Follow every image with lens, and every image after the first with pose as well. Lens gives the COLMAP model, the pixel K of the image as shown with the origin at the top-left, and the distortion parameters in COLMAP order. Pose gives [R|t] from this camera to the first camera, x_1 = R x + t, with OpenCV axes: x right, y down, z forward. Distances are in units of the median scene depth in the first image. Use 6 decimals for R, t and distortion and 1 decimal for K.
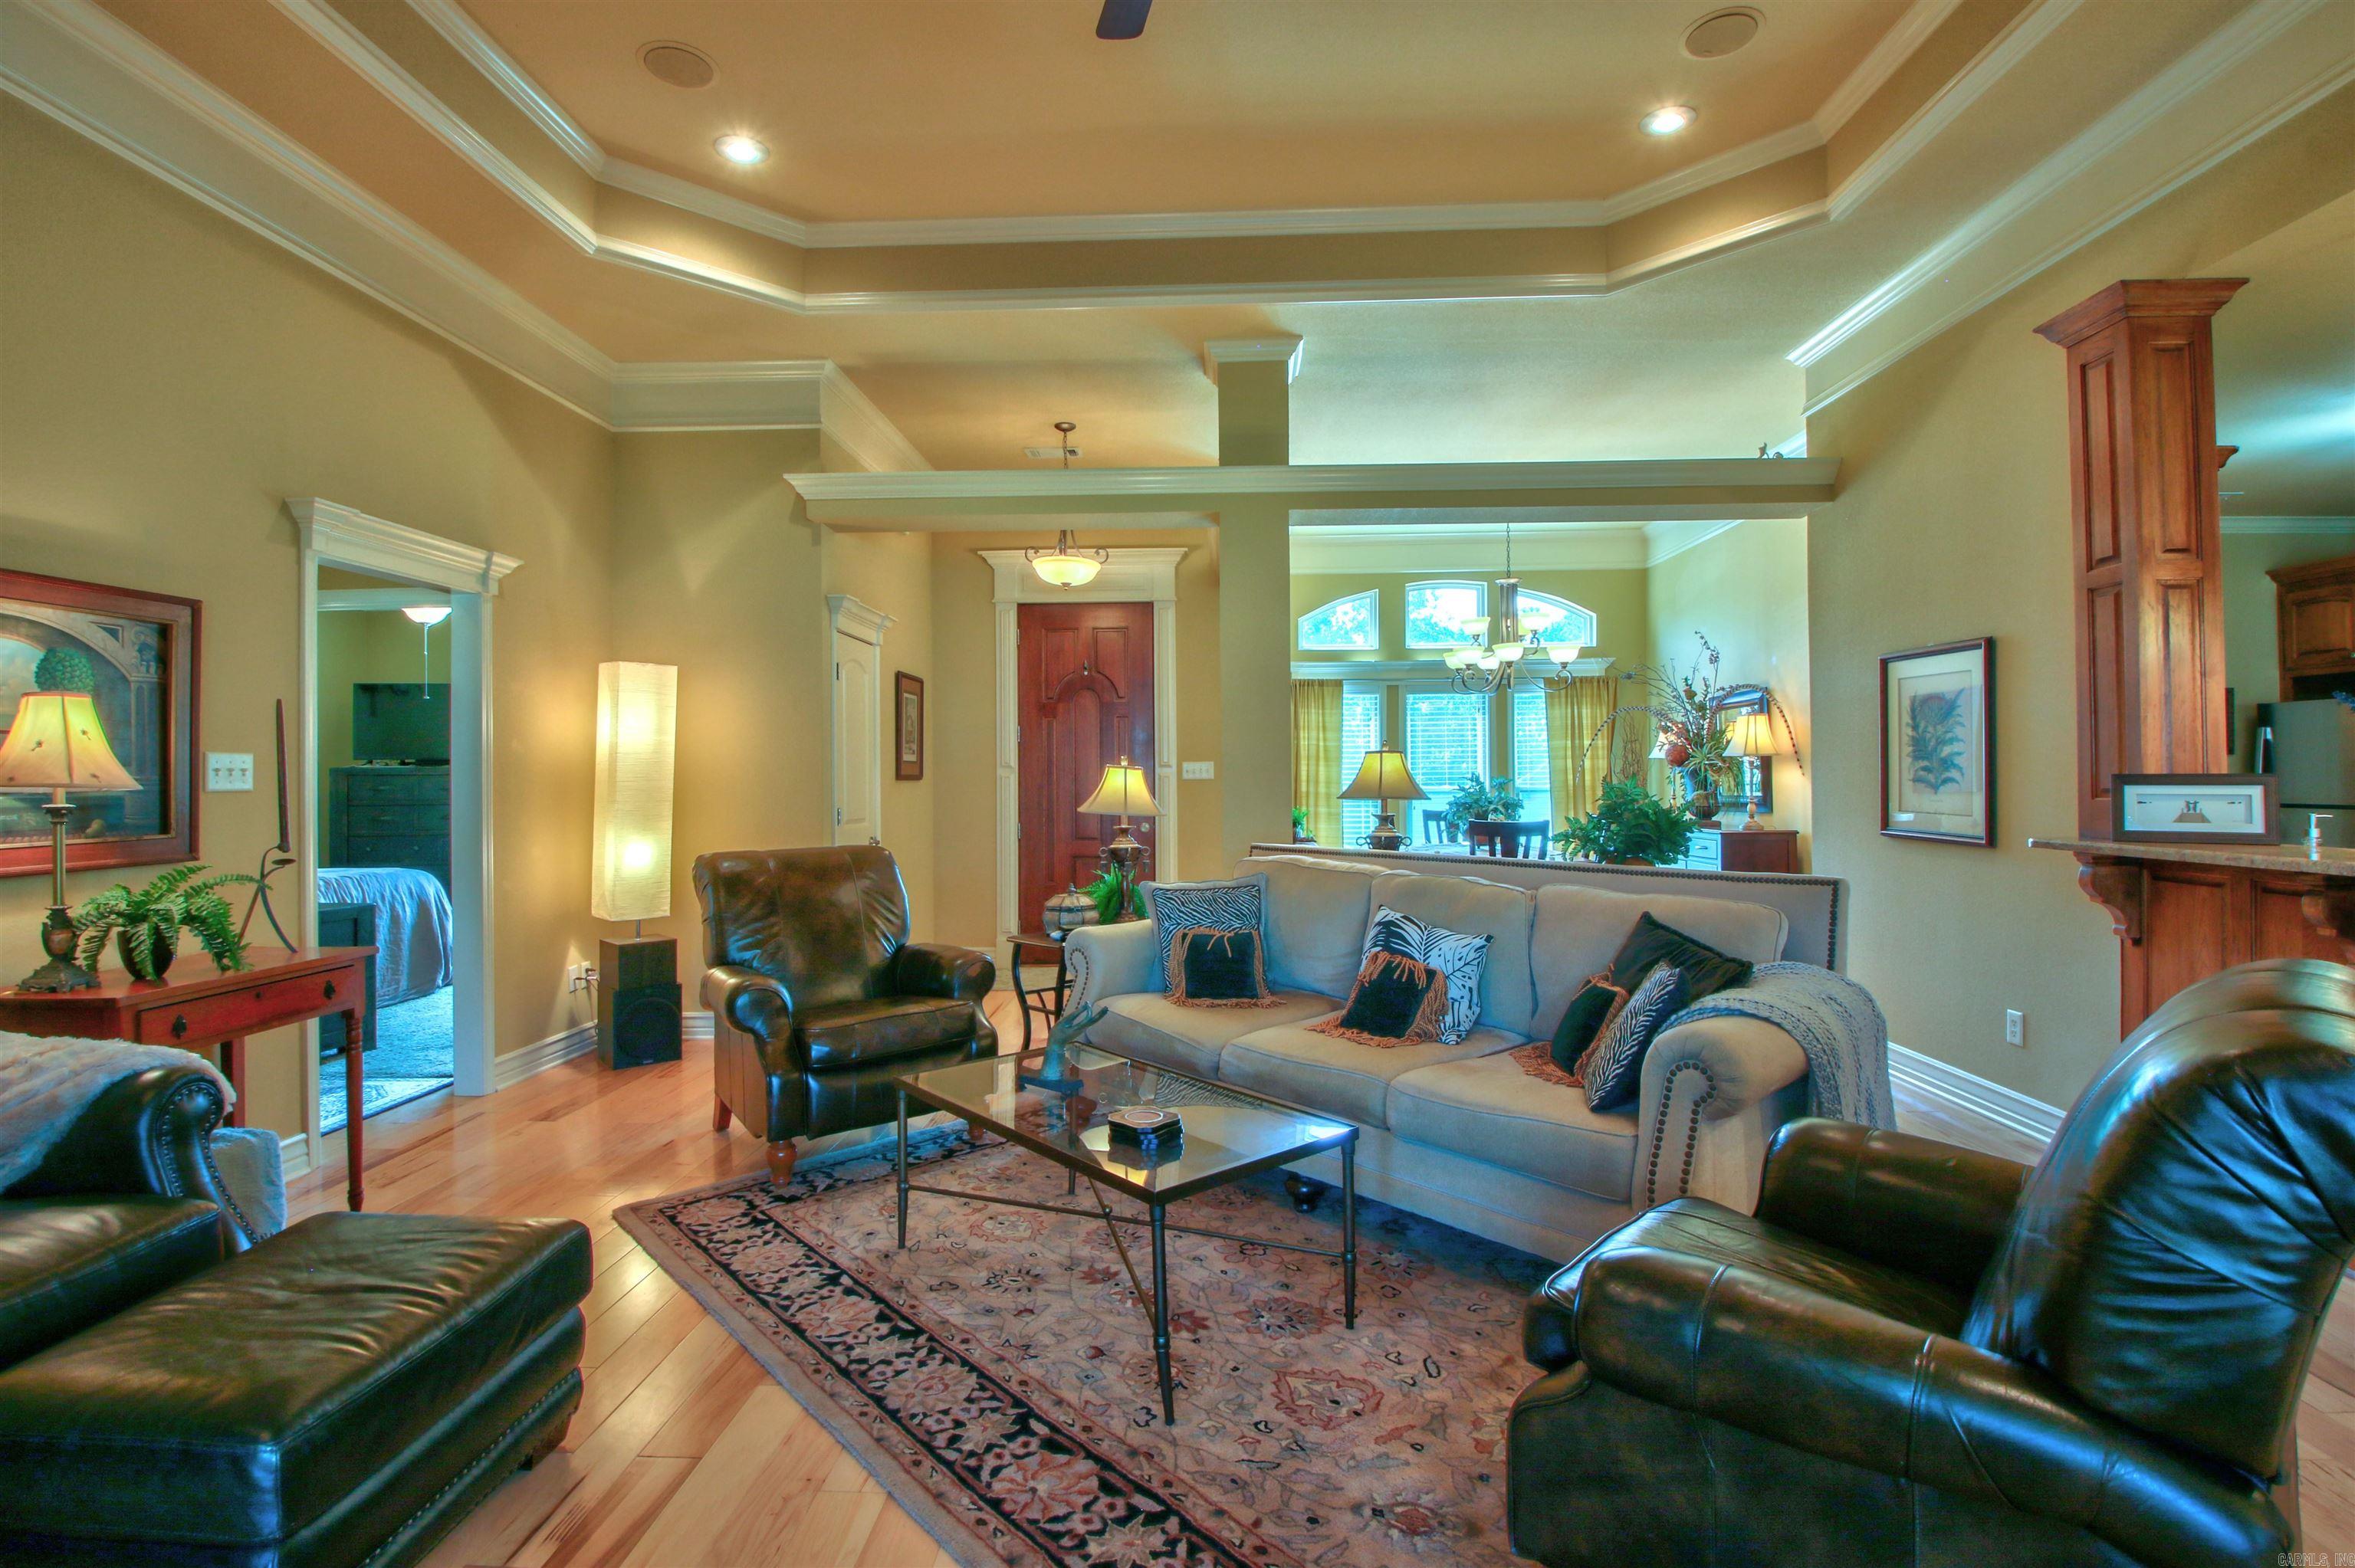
lens RADIAL K [[1092.2, 0, 1188.2], [0, 1092.2, 771.4], [0, 0, 1]] dist [0.002399, -0.014687]
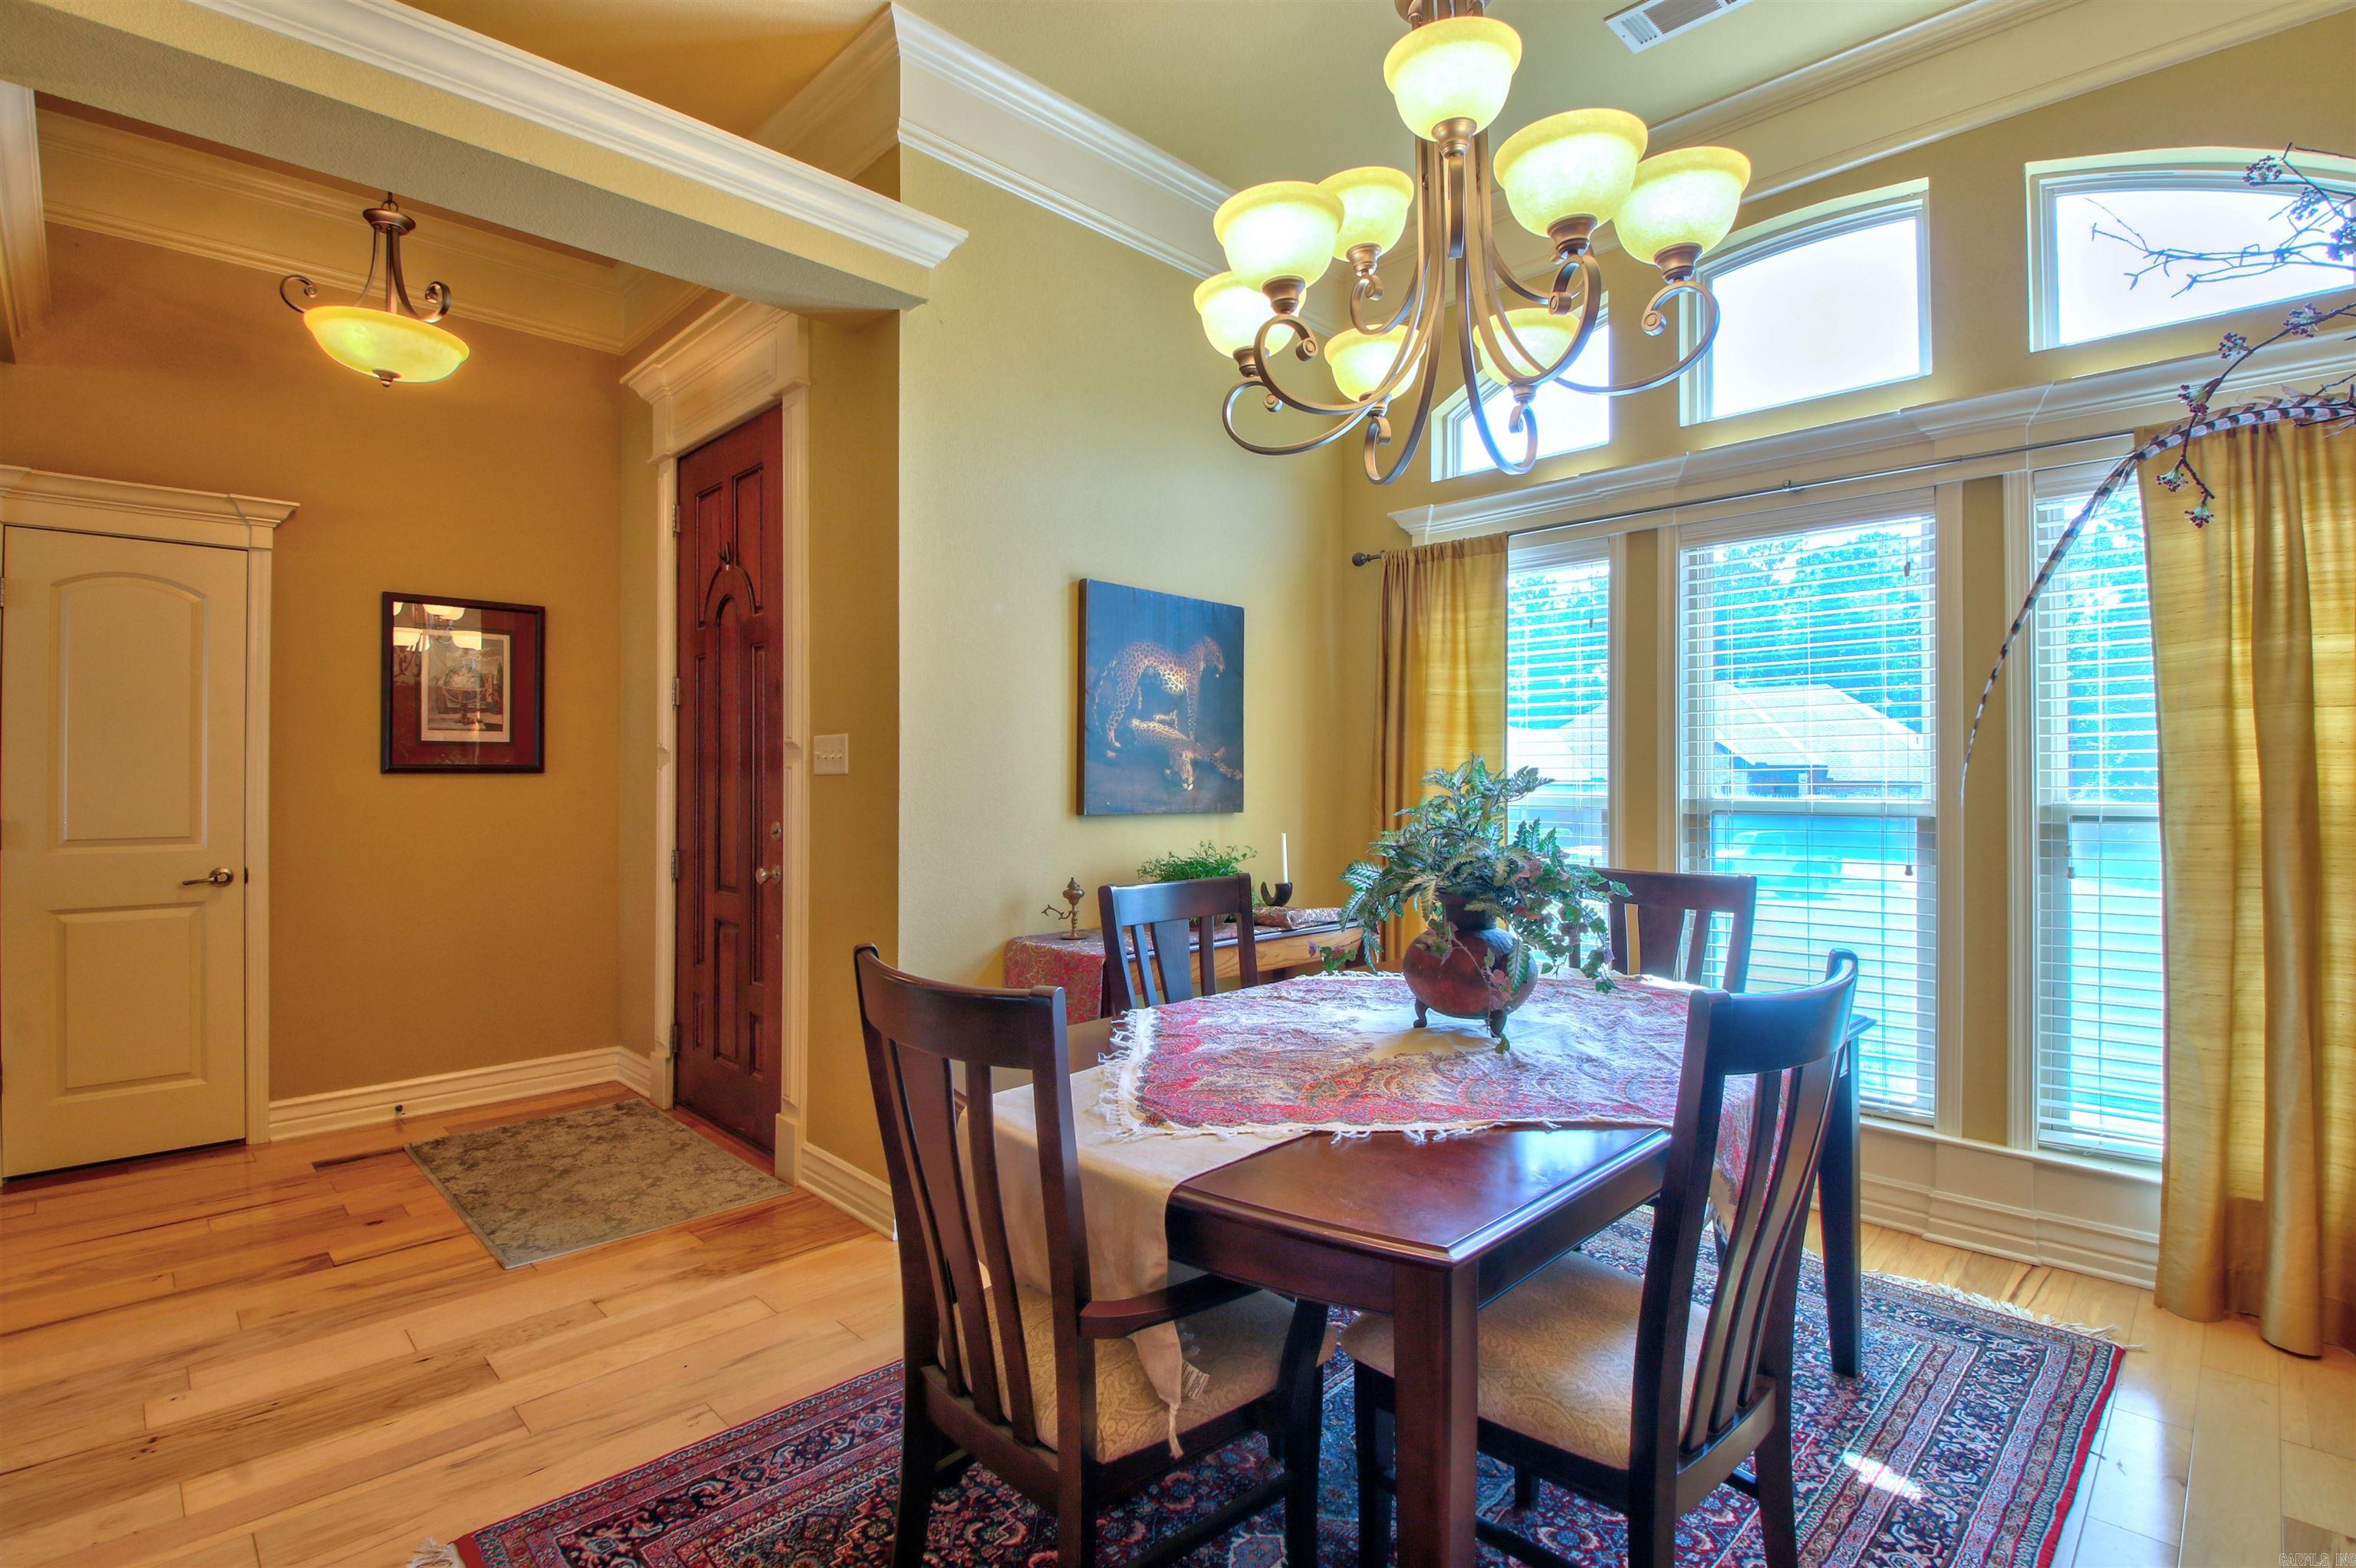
lens RADIAL K [[1092.7, 0, 1217.2], [0, 1092.7, 768.5], [0, 0, 1]] dist [0.002399, -0.014687]
pose [[0.741622, 0.001188, -0.670817, 0.617831], [0.003464, 0.999978, 0.005600, 0.004224], [0.670809, -0.006477, 0.741602, 1.137749]]
